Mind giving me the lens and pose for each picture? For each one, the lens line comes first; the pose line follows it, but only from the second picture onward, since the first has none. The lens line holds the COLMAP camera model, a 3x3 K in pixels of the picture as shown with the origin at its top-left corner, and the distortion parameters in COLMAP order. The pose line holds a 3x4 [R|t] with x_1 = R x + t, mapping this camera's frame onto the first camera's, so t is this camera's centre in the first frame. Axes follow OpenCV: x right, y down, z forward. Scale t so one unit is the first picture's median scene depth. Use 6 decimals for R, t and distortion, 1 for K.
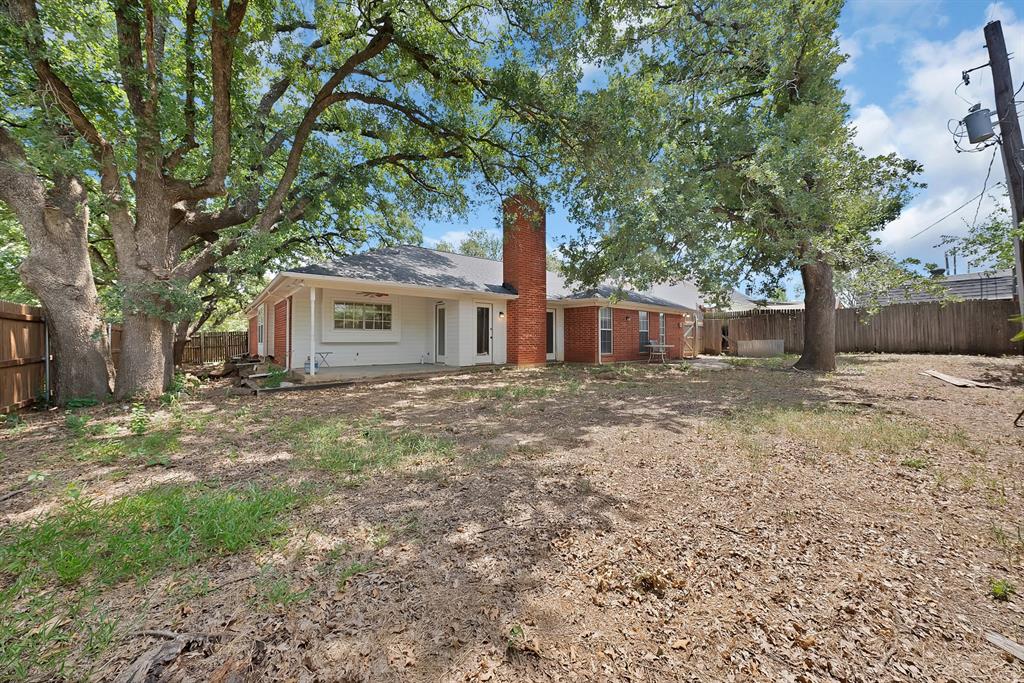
lens RADIAL K [[363.9, 0, 508.6], [0, 363.9, 336.1], [0, 0, 1]] dist [-0.031061, 0.006391]
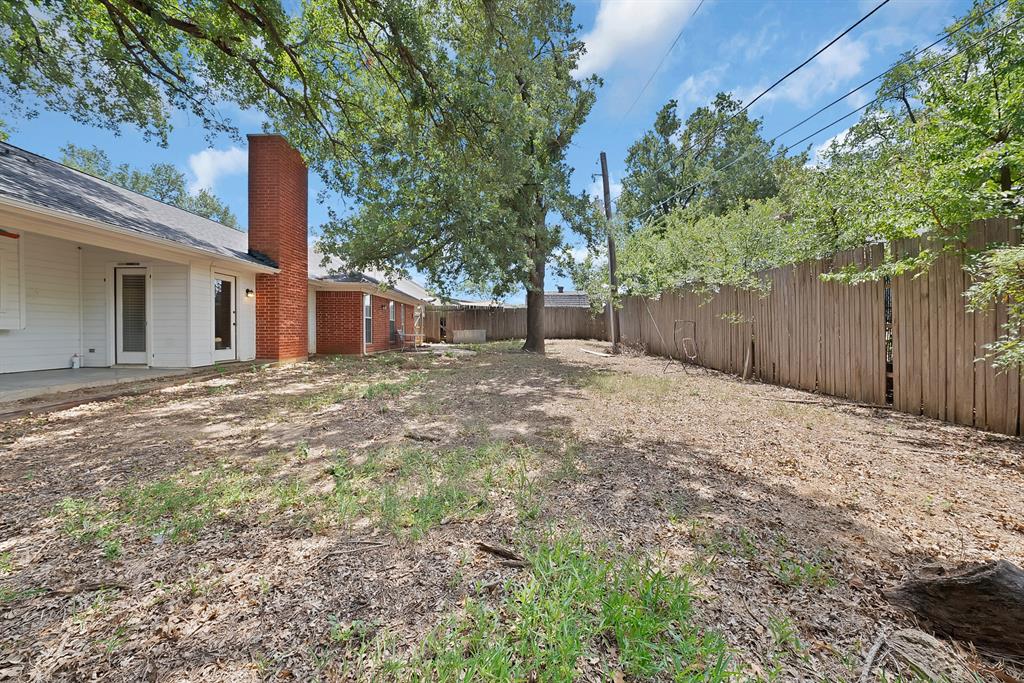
lens RADIAL K [[369.8, 0, 504.5], [0, 369.8, 336.8], [0, 0, 1]] dist [-0.029056, 0.006808]
pose [[0.620791, -0.009391, 0.783920, -0.274366], [-0.012777, 0.999674, 0.022094, 0.005932], [-0.783872, -0.023732, 0.620469, 0.147541]]
